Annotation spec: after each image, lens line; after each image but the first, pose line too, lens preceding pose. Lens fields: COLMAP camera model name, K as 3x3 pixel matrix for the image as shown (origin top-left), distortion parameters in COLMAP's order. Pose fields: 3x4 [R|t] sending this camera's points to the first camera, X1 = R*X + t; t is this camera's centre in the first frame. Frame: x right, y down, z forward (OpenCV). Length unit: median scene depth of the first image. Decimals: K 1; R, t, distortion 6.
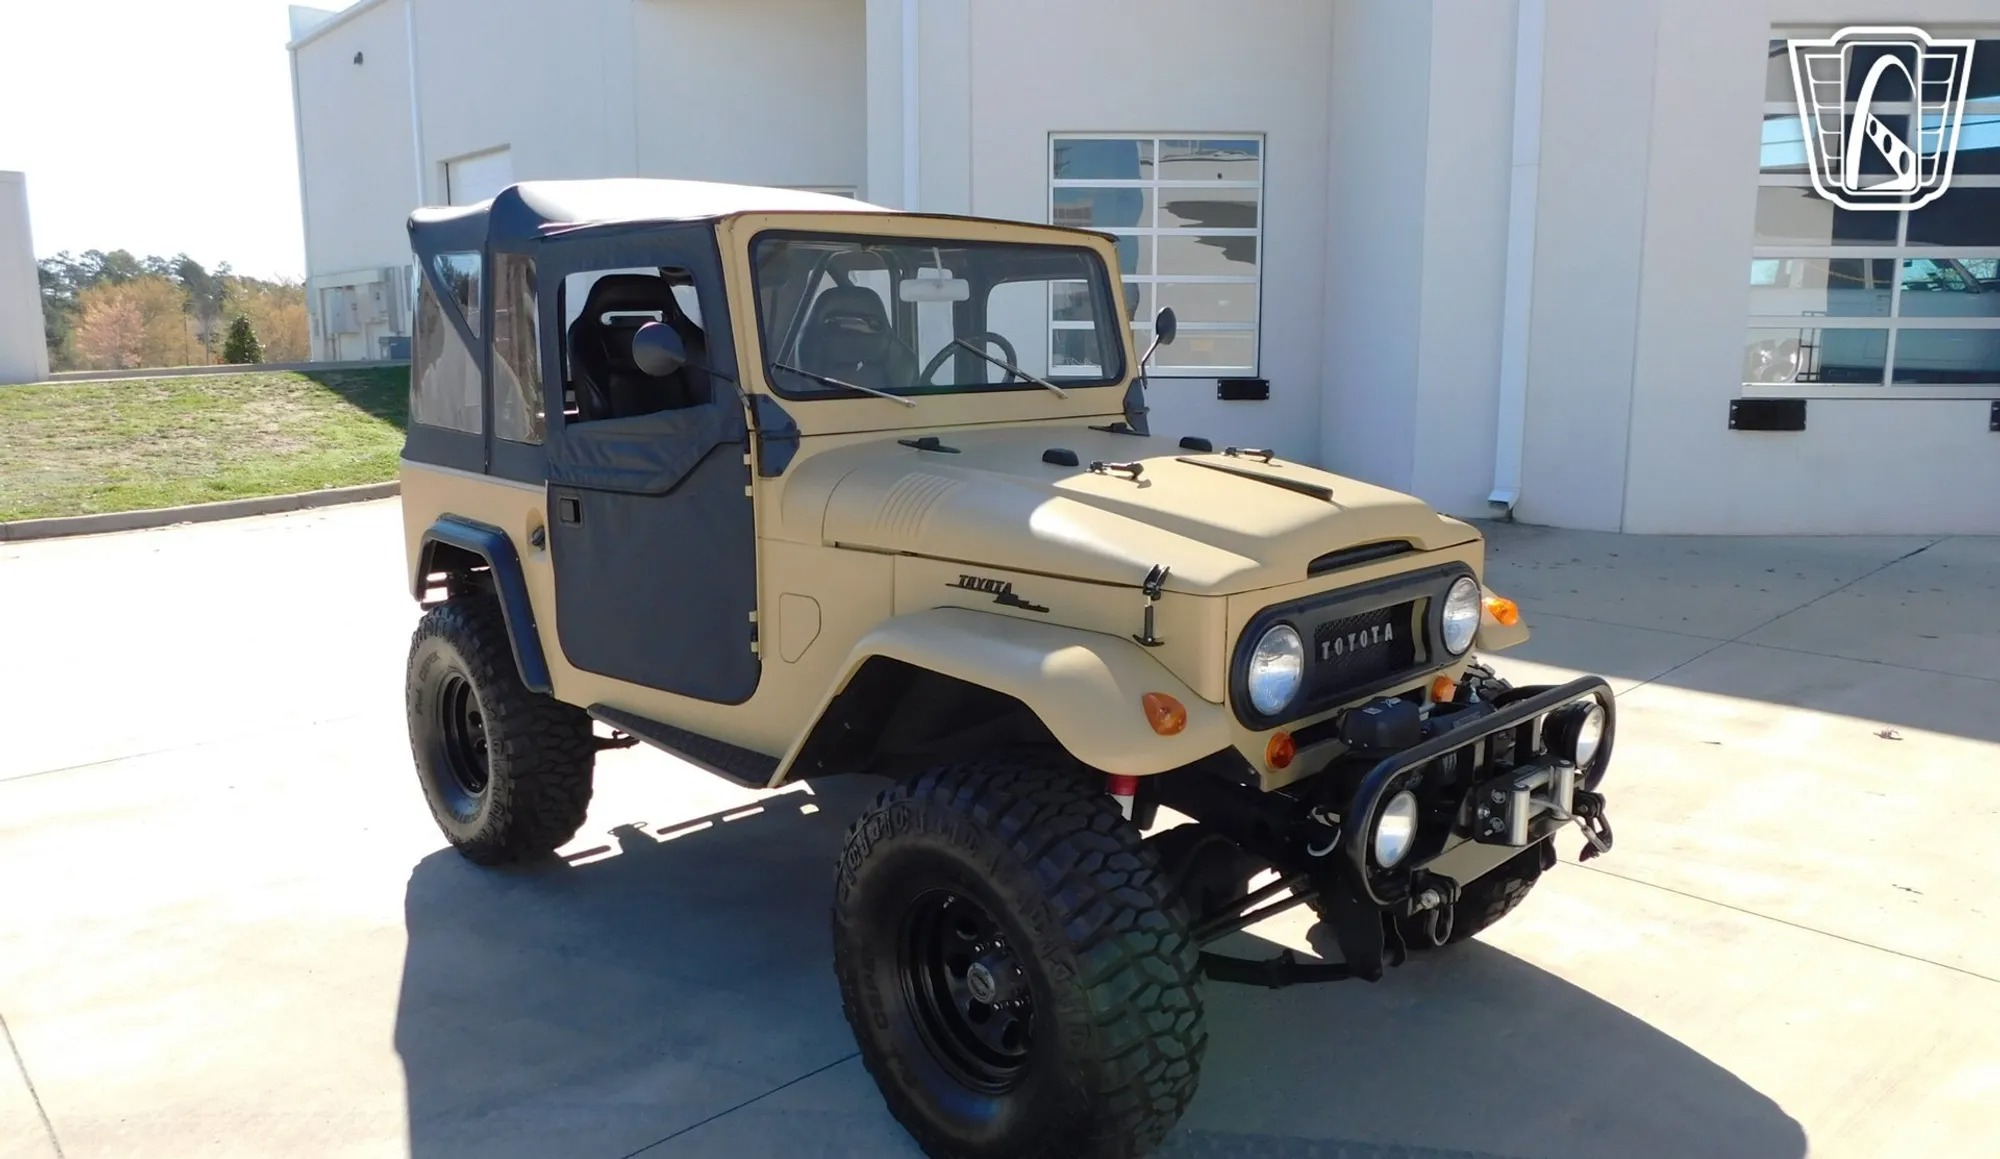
lens RADIAL K [[1369.9, 0, 1009.7], [0, 1369.9, 581.2], [0, 0, 1]] dist [-0.060659, 0.045874]
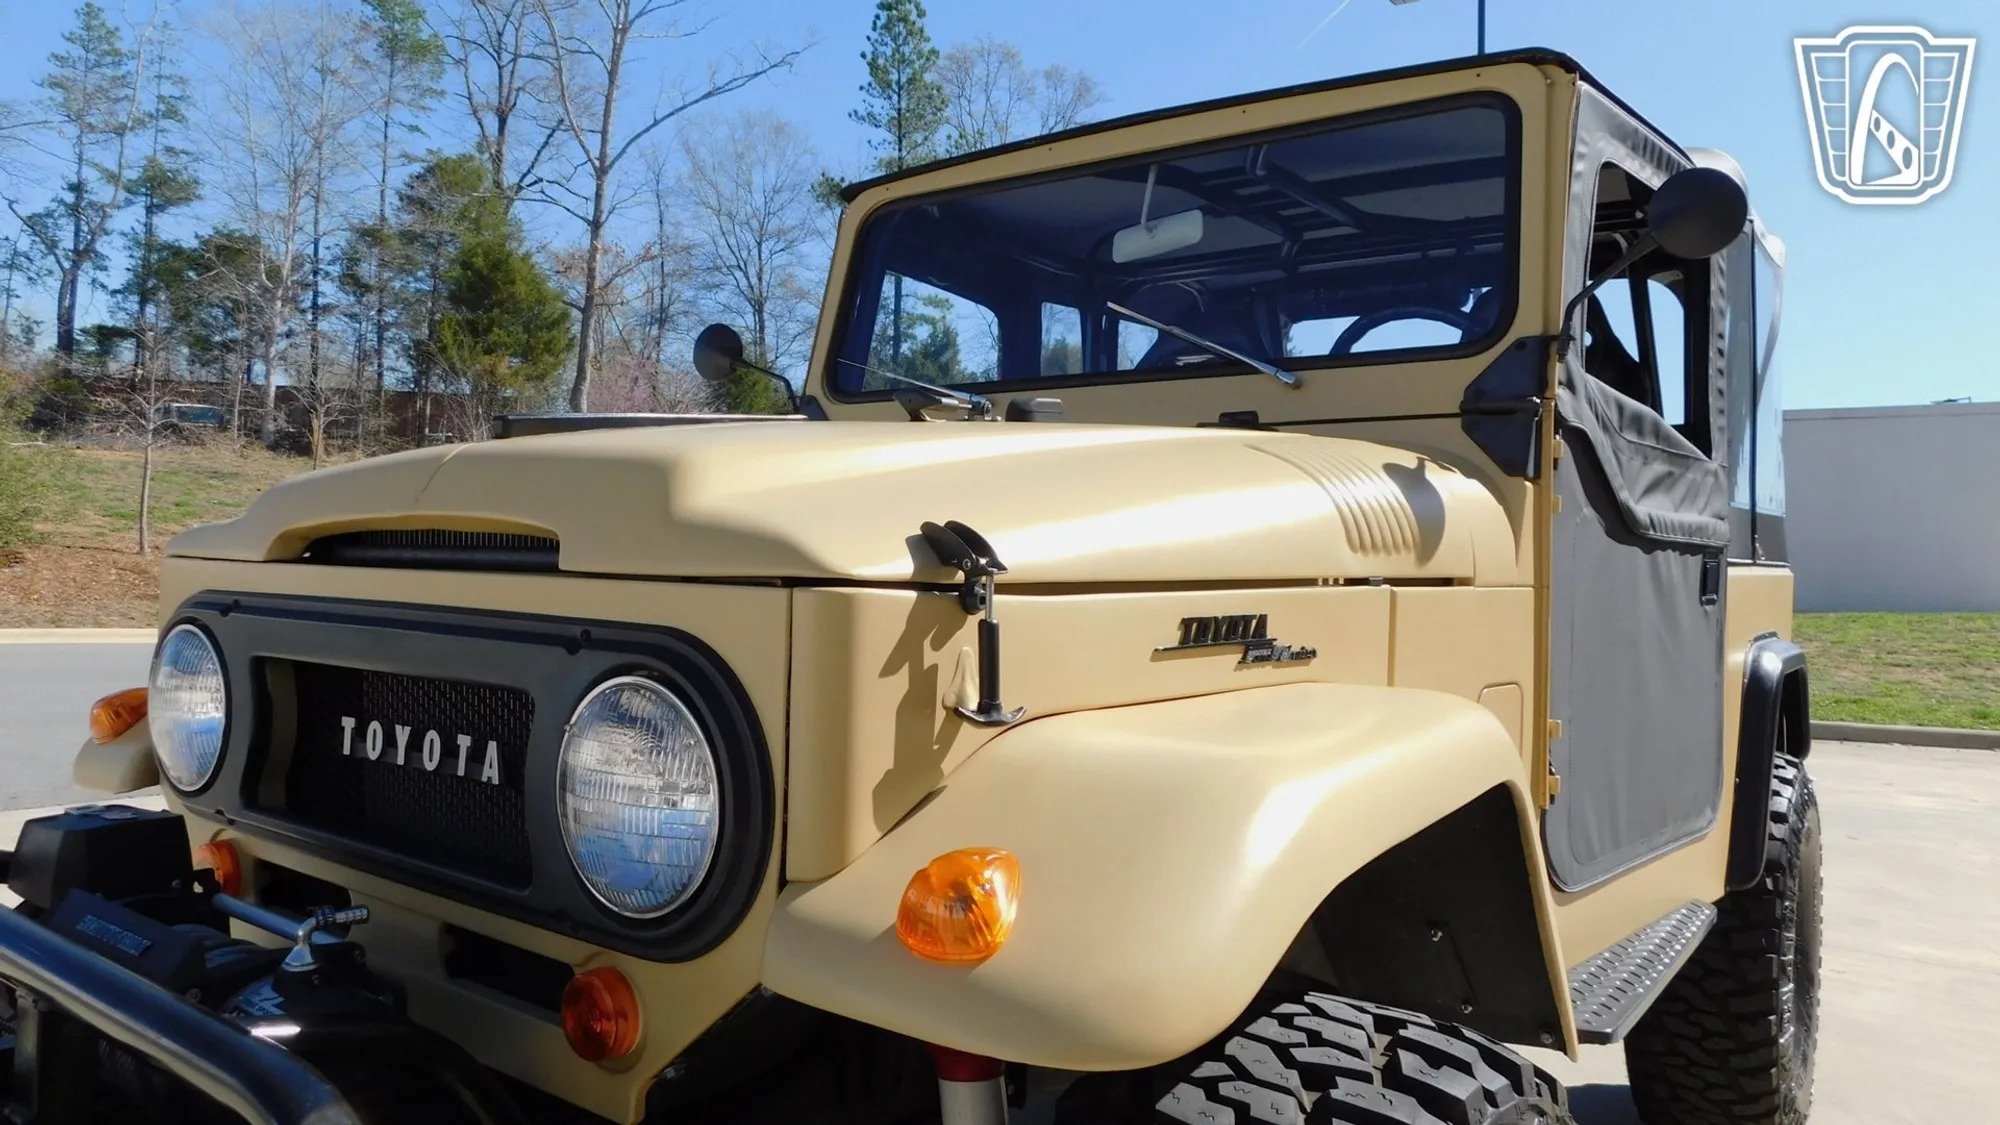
lens RADIAL K [[1377.0, 0, 984.6], [0, 1377.0, 560.9], [0, 0, 1]] dist [-0.074724, 0.065057]
pose [[0.153152, 0.000066, -0.988203, 0.645886], [-0.205727, 0.978092, -0.031818, -0.034775], [0.966551, 0.208173, 0.149810, 0.996827]]
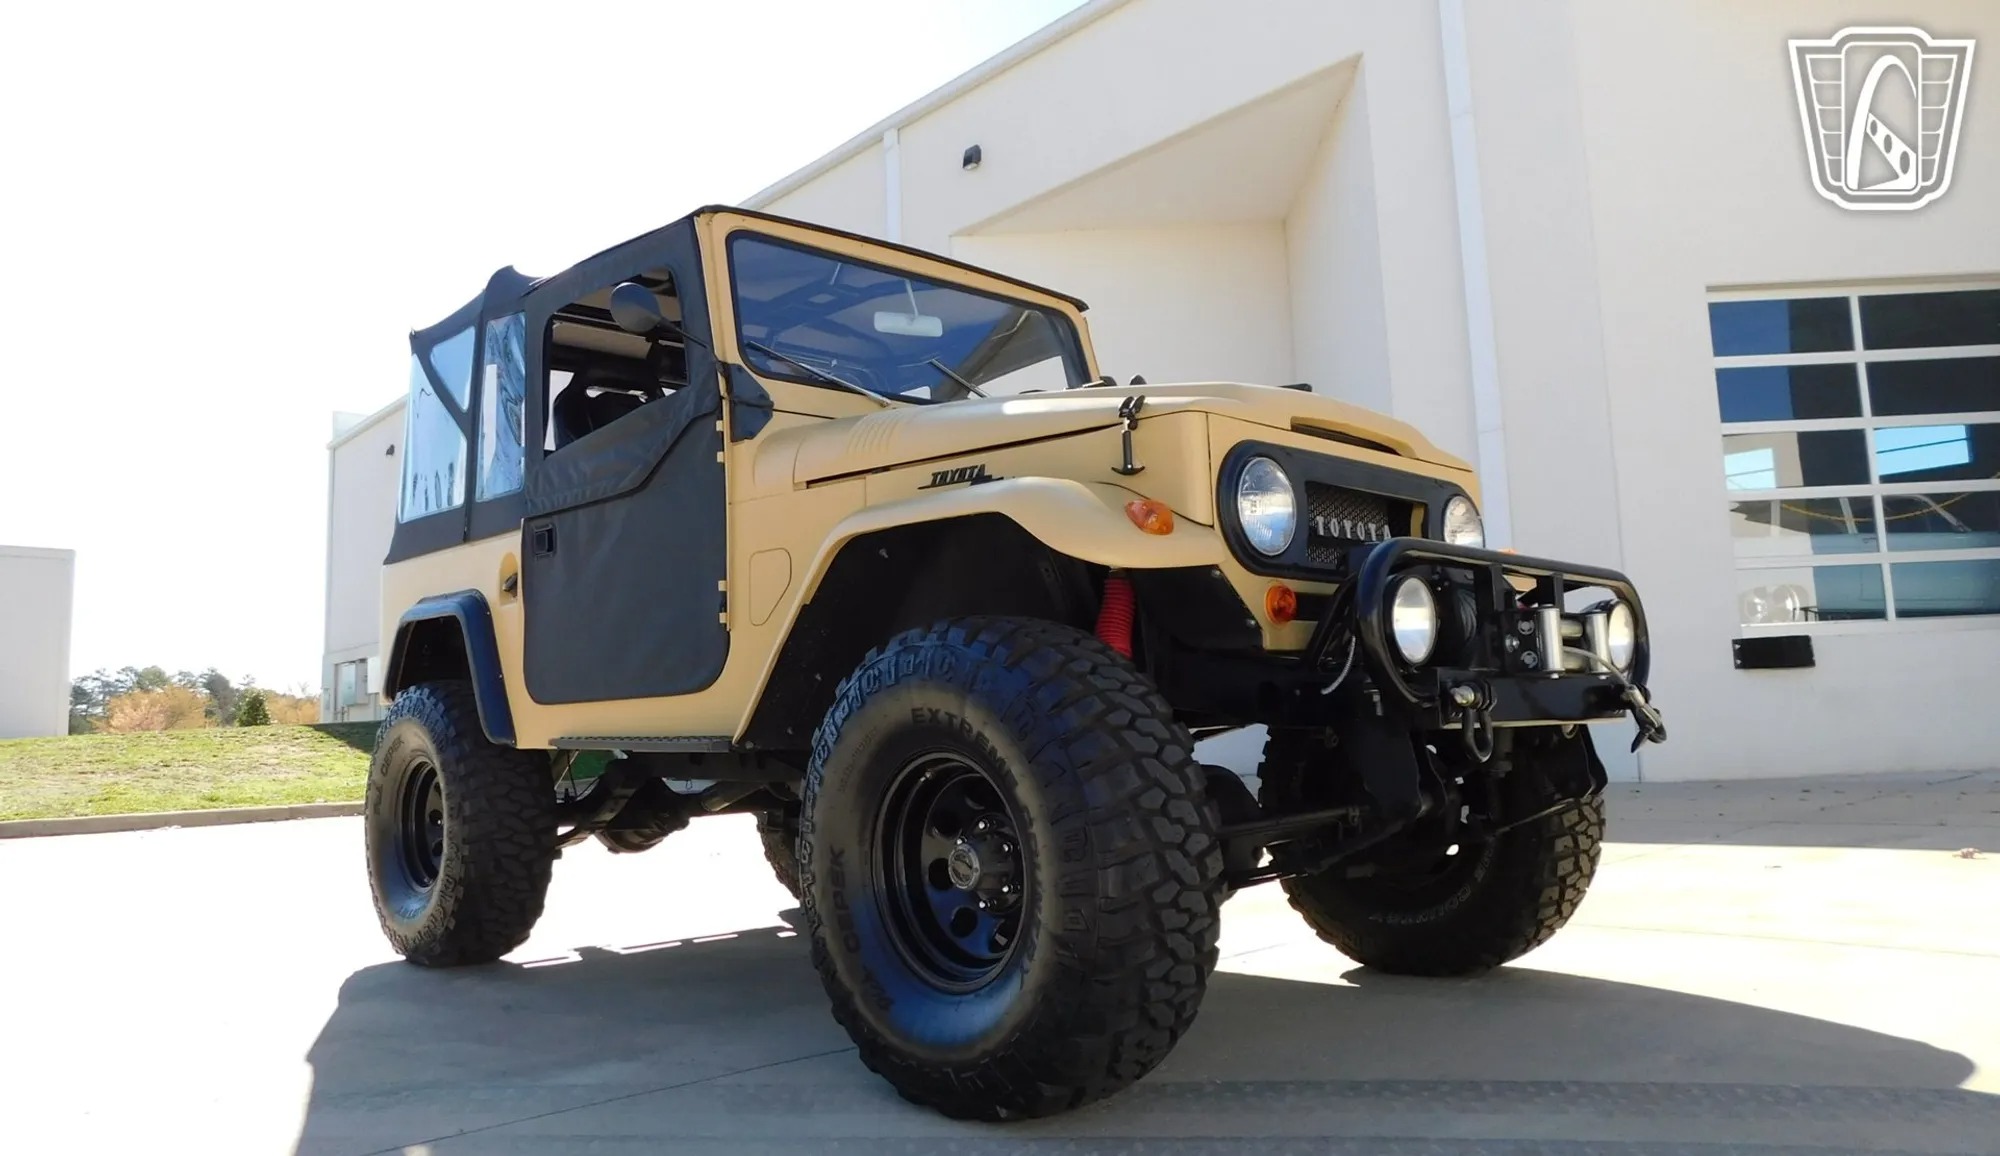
lens RADIAL K [[1365.0, 0, 952.4], [0, 1365.0, 568.9], [0, 0, 1]] dist [-0.063437, 0.052827]
pose [[0.998730, -0.037338, -0.033816, 0.007124], [0.025792, 0.955632, -0.293430, 0.306809], [0.043272, 0.292186, 0.955382, 0.088791]]
